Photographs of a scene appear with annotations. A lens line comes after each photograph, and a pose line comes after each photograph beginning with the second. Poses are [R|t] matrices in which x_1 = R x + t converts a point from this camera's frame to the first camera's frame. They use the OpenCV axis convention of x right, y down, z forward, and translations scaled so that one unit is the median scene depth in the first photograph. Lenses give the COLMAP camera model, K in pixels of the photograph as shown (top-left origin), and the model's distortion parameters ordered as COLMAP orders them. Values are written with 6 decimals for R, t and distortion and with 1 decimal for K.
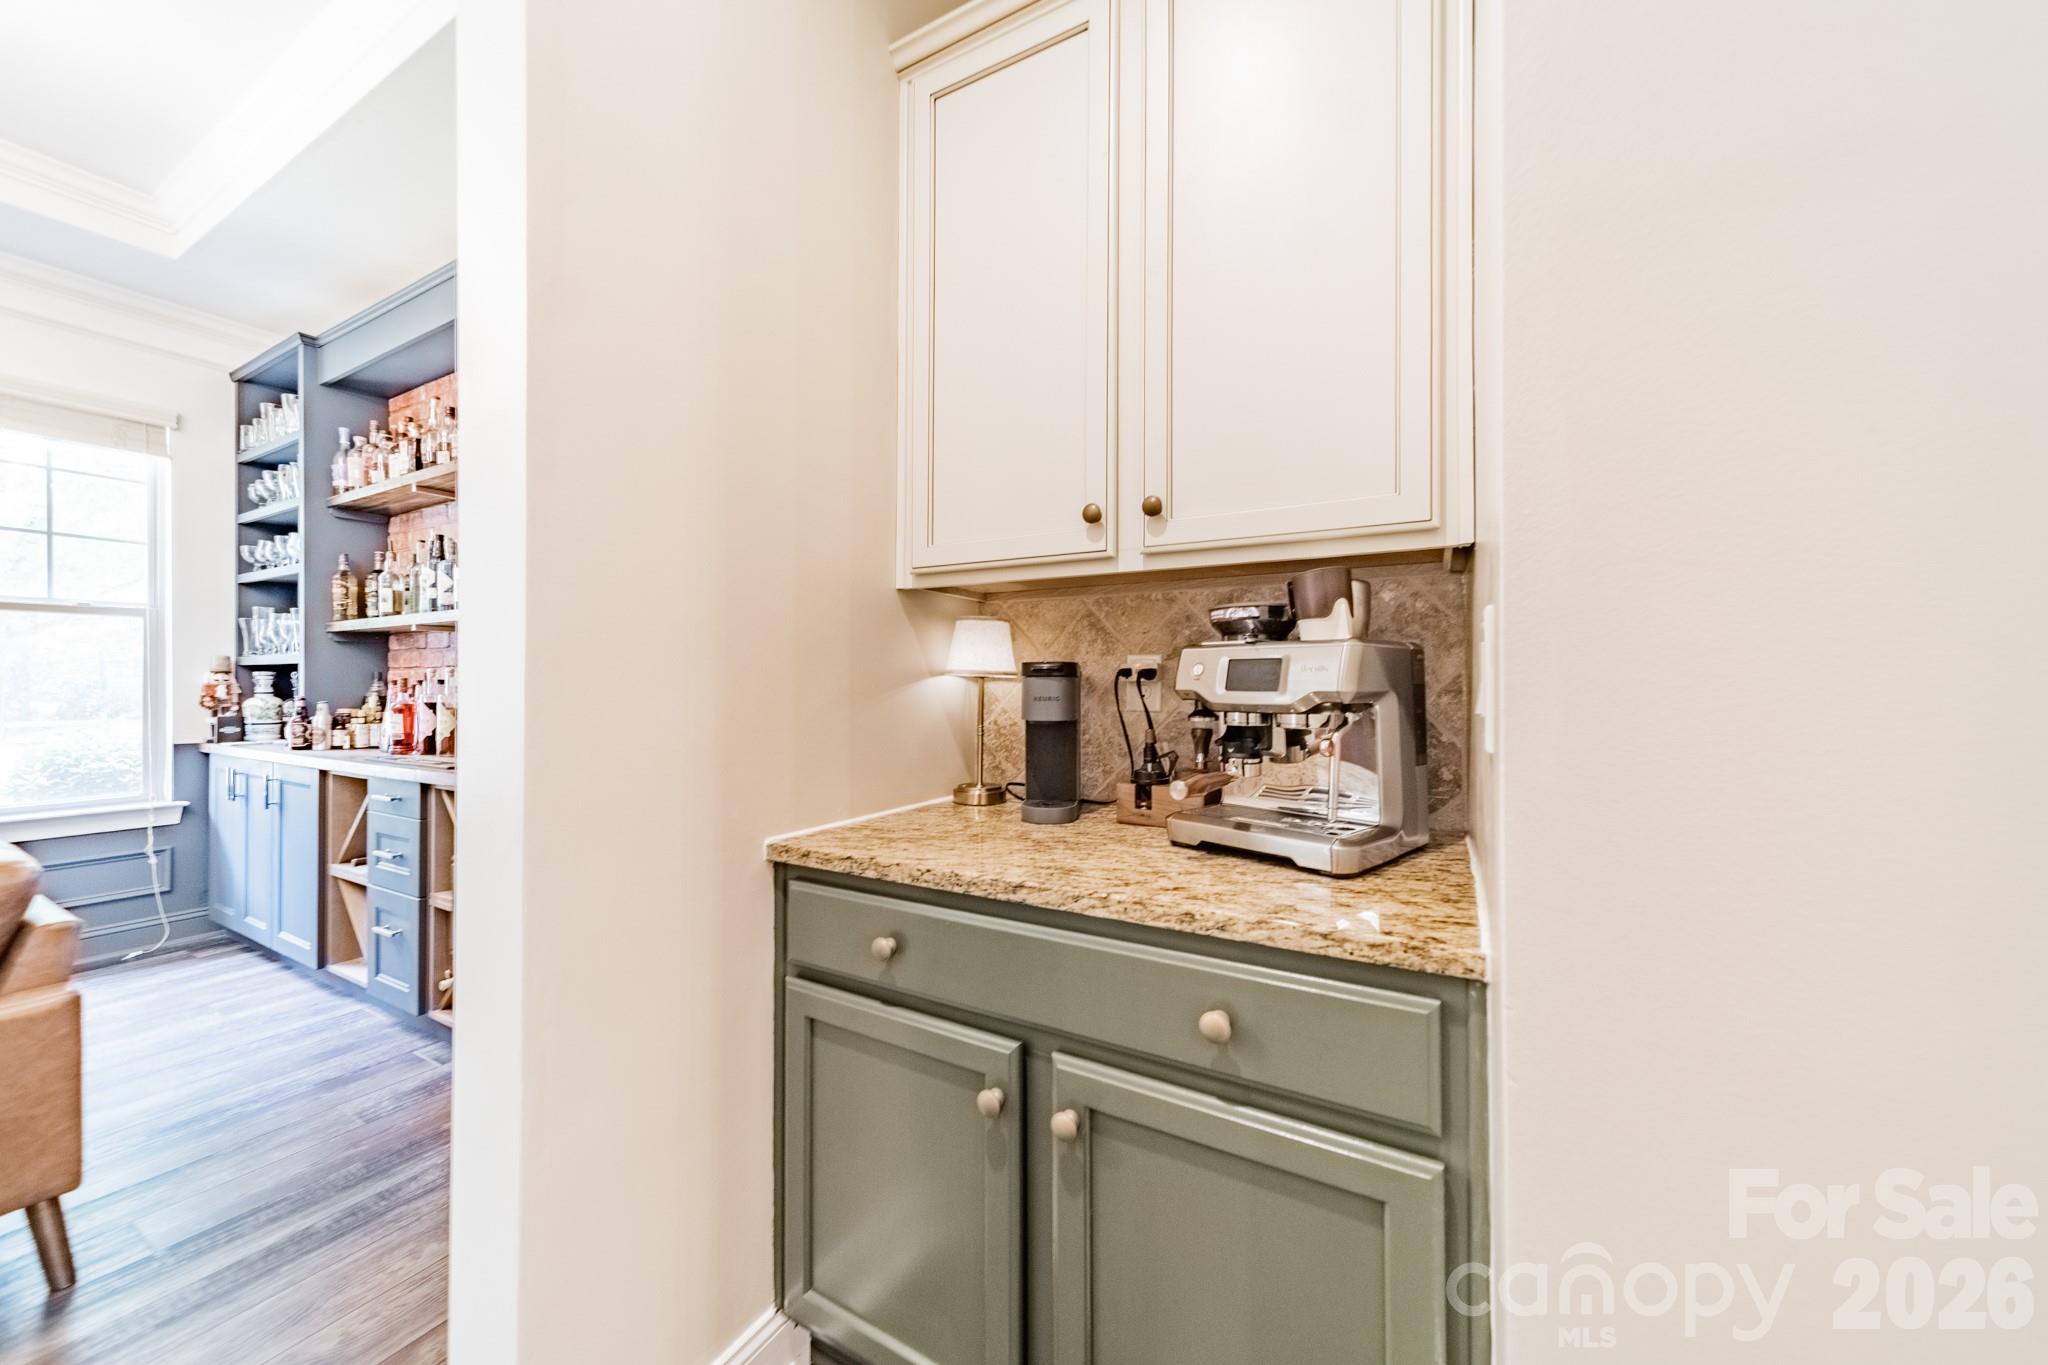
lens RADIAL K [[727.5, 0, 1022.8], [0, 727.5, 684.3], [0, 0, 1]] dist [0.003341, 0.000132]
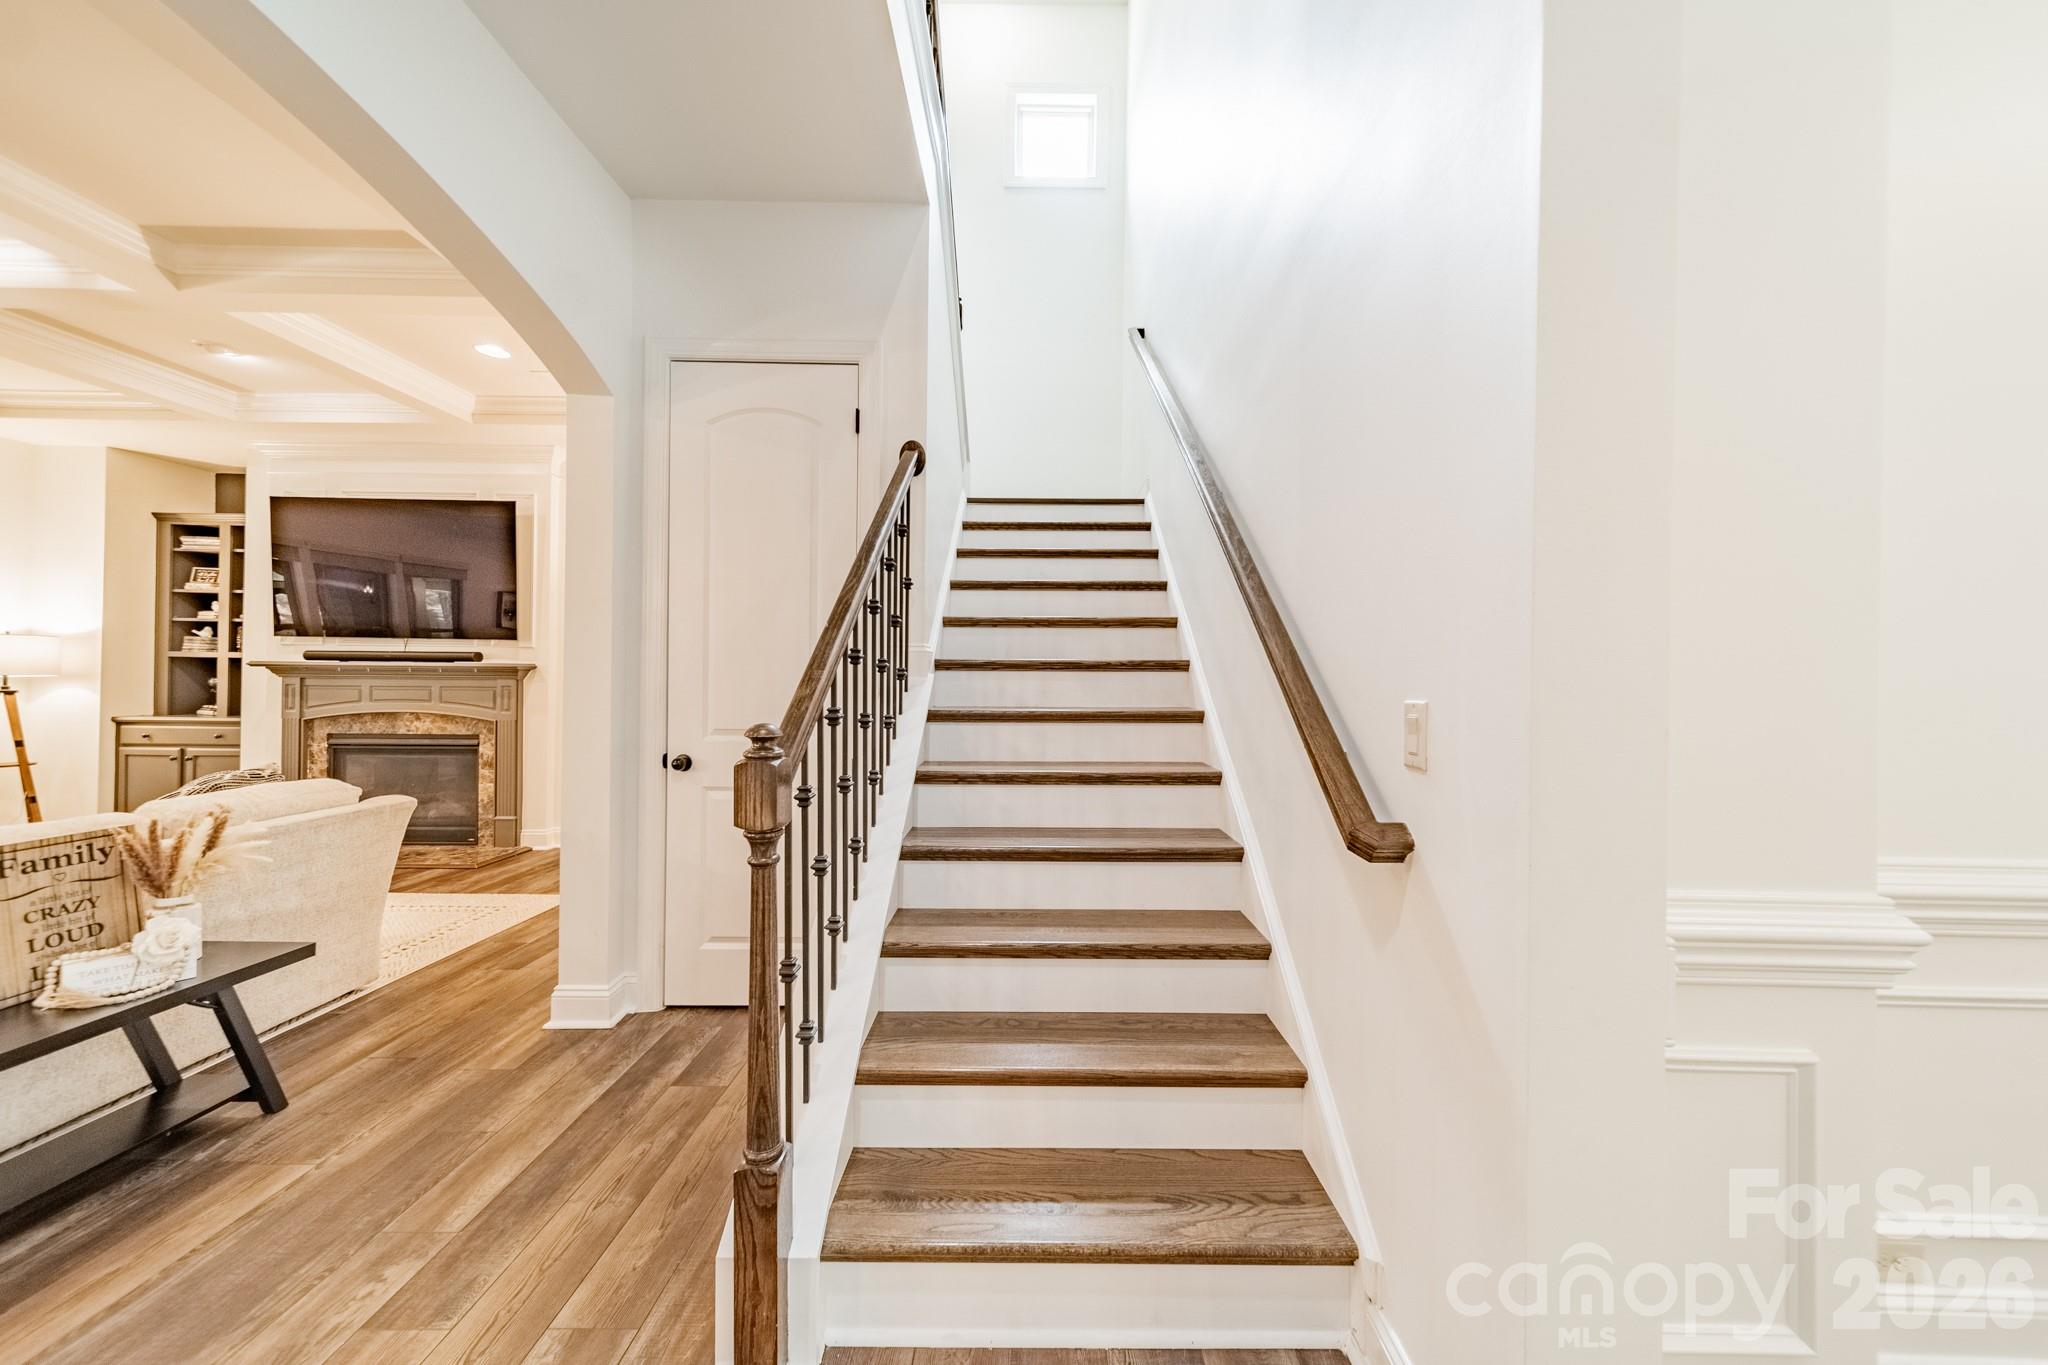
lens RADIAL K [[727.5, 0, 1025.5], [0, 727.5, 681.2], [0, 0, 1]] dist [0.003341, 0.000132]
pose [[0.872967, 0.001938, 0.487776, 2.384650], [-0.002467, 0.999997, 0.000442, -0.014169], [-0.487773, -0.001590, 0.872969, -5.728486]]
